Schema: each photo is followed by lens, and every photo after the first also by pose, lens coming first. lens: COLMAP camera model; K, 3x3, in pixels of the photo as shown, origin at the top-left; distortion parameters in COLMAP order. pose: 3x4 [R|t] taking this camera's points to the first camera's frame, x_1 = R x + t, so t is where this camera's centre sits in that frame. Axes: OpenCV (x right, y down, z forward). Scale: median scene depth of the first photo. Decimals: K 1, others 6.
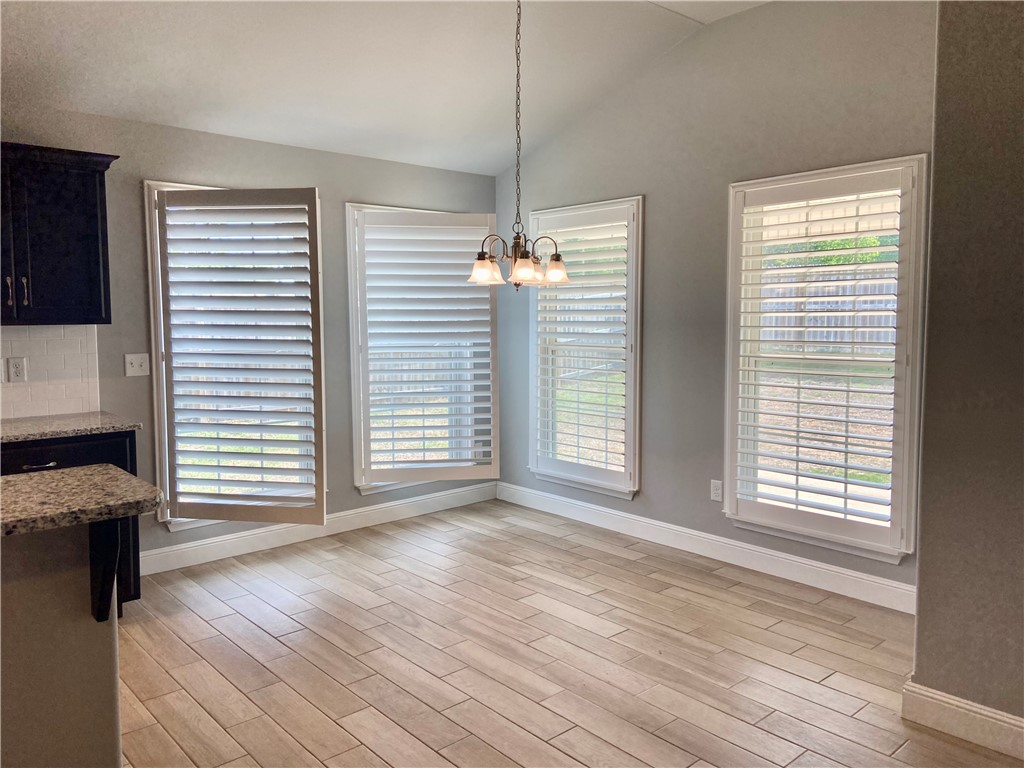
lens RADIAL K [[775.5, 0, 520.1], [0, 775.5, 376.5], [0, 0, 1]] dist [0.041896, -0.036316]
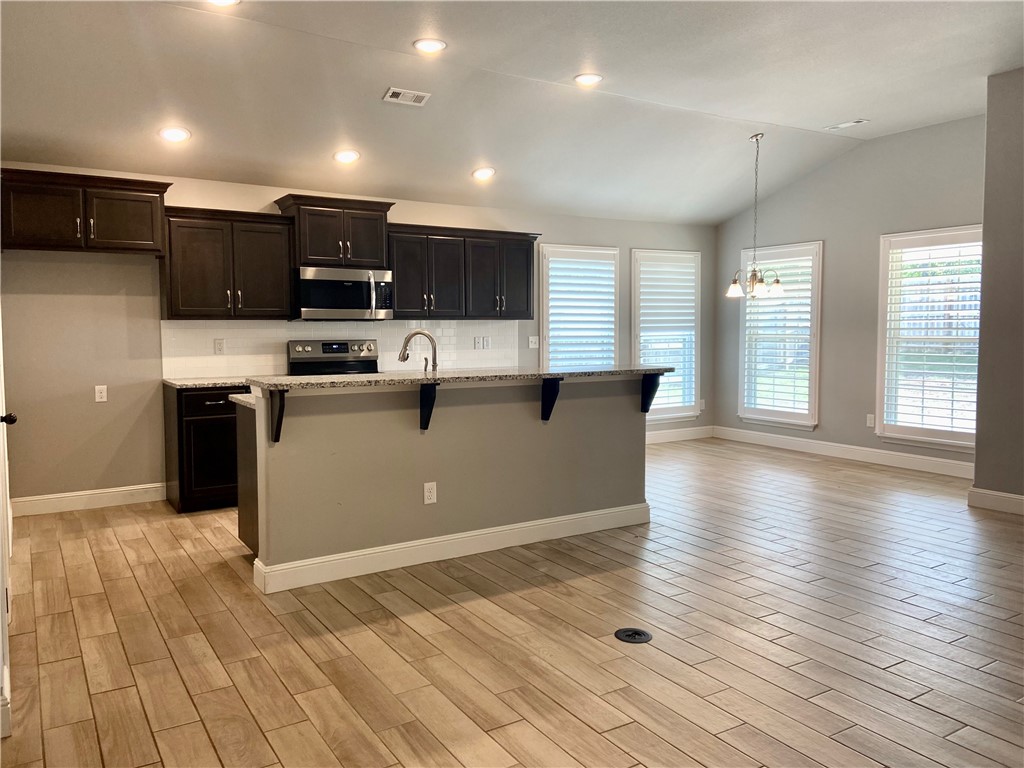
lens RADIAL K [[775.5, 0, 506.8], [0, 775.5, 383.1], [0, 0, 1]] dist [0.041896, -0.036316]
pose [[0.984454, 0.009538, -0.175384, -0.228645], [-0.011456, 0.999885, -0.009932, 0.098856], [0.175269, 0.011786, 0.984450, -0.805881]]
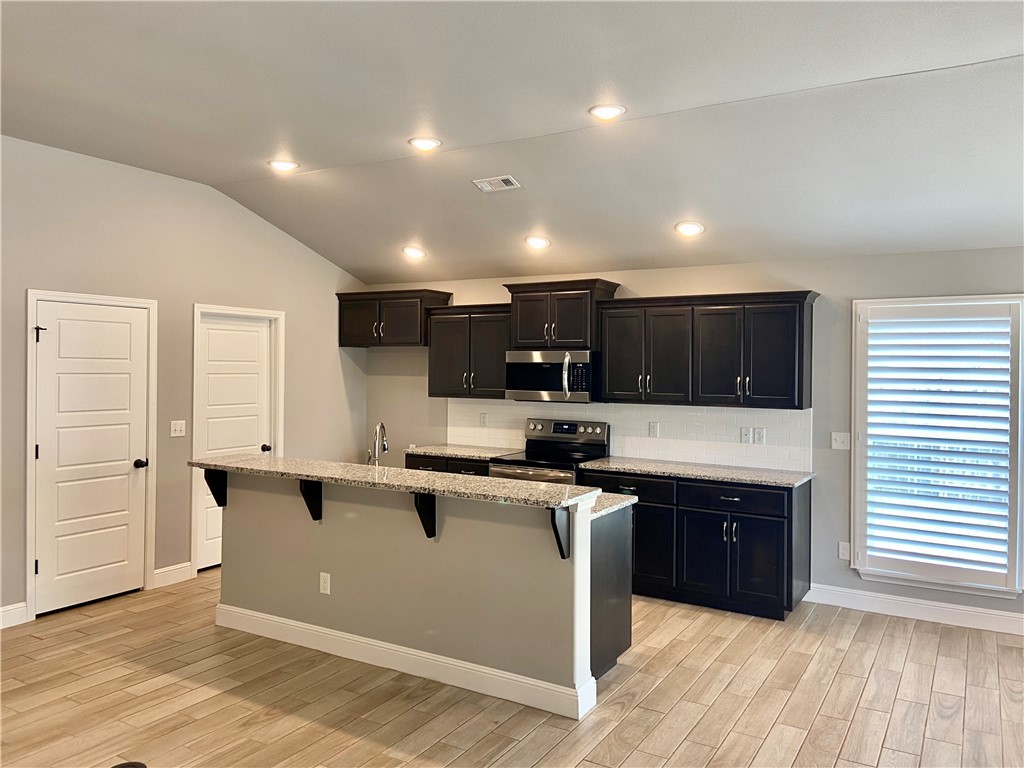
lens RADIAL K [[775.5, 0, 516.8], [0, 775.5, 380.7], [0, 0, 1]] dist [0.041896, -0.036316]
pose [[0.288051, 0.021021, -0.957384, 0.564707], [-0.092330, 0.995711, -0.005917, -0.053985], [0.953154, 0.090099, 0.288756, 0.097609]]
